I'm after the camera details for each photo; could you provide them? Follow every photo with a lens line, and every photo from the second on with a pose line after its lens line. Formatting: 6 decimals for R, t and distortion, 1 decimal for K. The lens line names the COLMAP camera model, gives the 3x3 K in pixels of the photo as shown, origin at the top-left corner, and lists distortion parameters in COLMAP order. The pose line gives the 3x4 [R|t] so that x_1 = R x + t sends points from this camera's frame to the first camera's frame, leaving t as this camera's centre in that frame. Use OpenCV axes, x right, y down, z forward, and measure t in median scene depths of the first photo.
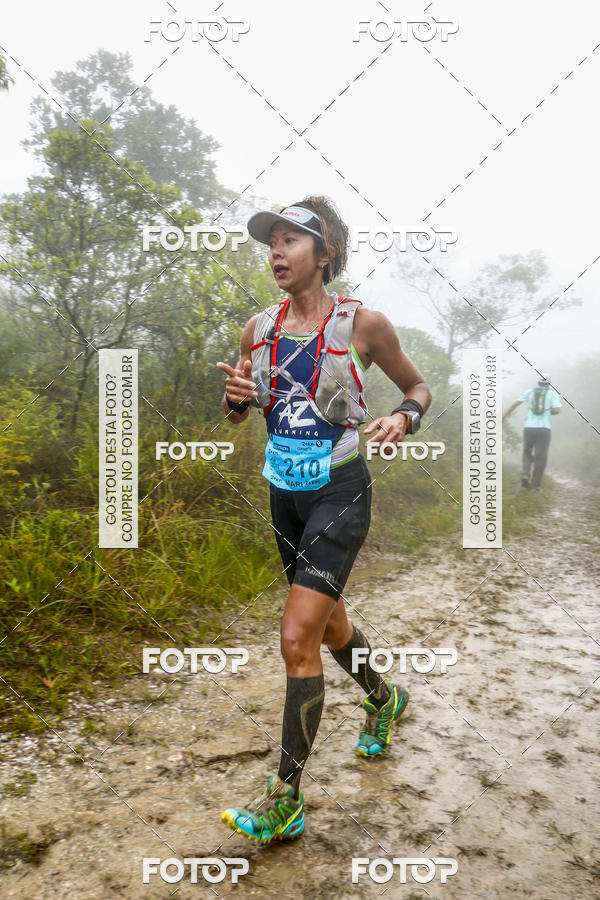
lens RADIAL K [[828.1, 0, 298.6], [0, 828.1, 455.6], [0, 0, 1]] dist [-0.154648, 0.219016]
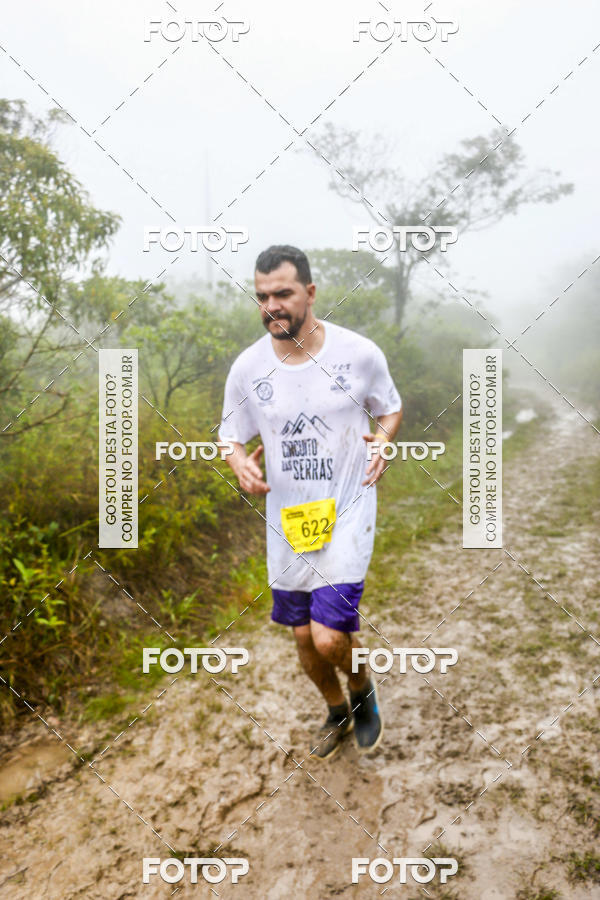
lens RADIAL K [[825.2, 0, 304.6], [0, 825.2, 449.5], [0, 0, 1]] dist [-0.156931, 0.216852]
pose [[0.990333, -0.118411, -0.072251, 0.648967], [0.123807, 0.989435, 0.075435, -0.154154], [0.062556, -0.083651, 0.994530, 1.030976]]
